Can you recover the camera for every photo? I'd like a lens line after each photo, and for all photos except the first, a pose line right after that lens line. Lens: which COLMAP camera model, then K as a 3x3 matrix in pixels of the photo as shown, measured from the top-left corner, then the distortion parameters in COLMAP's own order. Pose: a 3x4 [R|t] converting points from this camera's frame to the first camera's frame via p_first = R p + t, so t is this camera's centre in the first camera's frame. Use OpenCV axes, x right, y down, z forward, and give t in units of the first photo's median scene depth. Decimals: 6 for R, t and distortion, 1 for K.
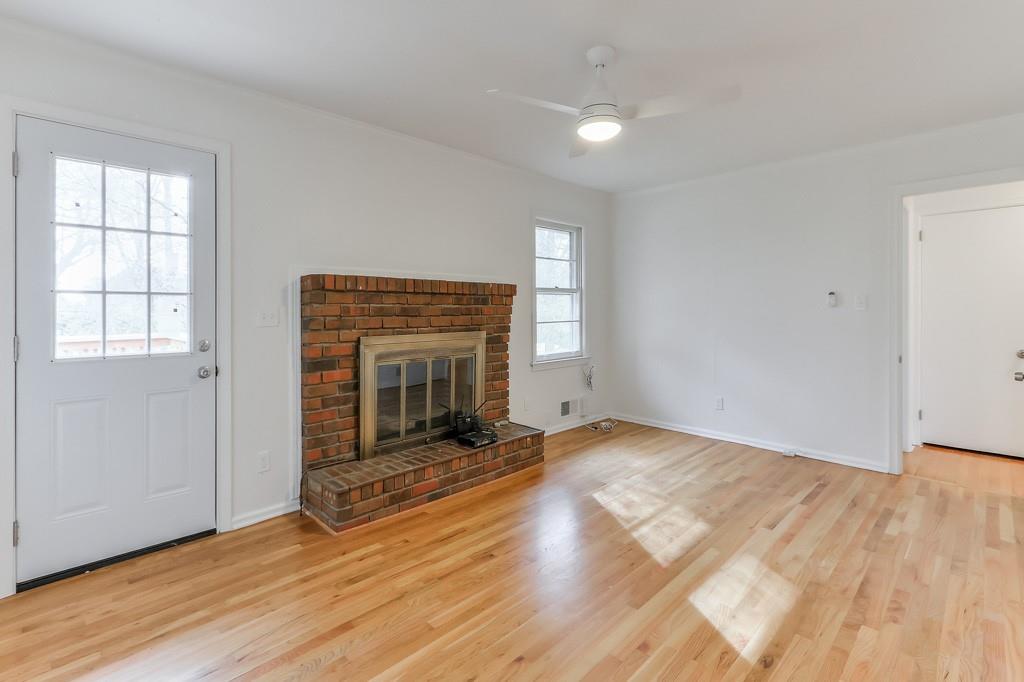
lens RADIAL K [[477.0, 0, 558.6], [0, 477.0, 308.2], [0, 0, 1]] dist [0.001604, 0.001400]
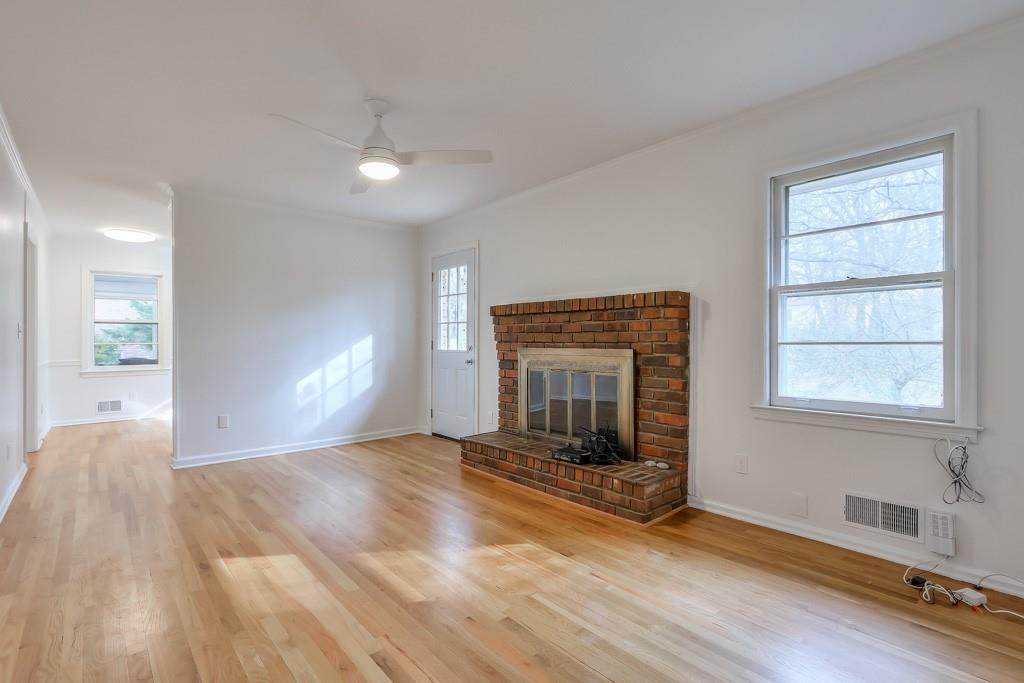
lens RADIAL K [[477.0, 0, 516.5], [0, 477.0, 342.2], [0, 0, 1]] dist [0.001604, 0.001400]
pose [[-0.114757, 0.002156, -0.993391, 0.857587], [0.004465, 0.999989, 0.001655, 0.037437], [0.993384, -0.004245, -0.114765, 1.029754]]
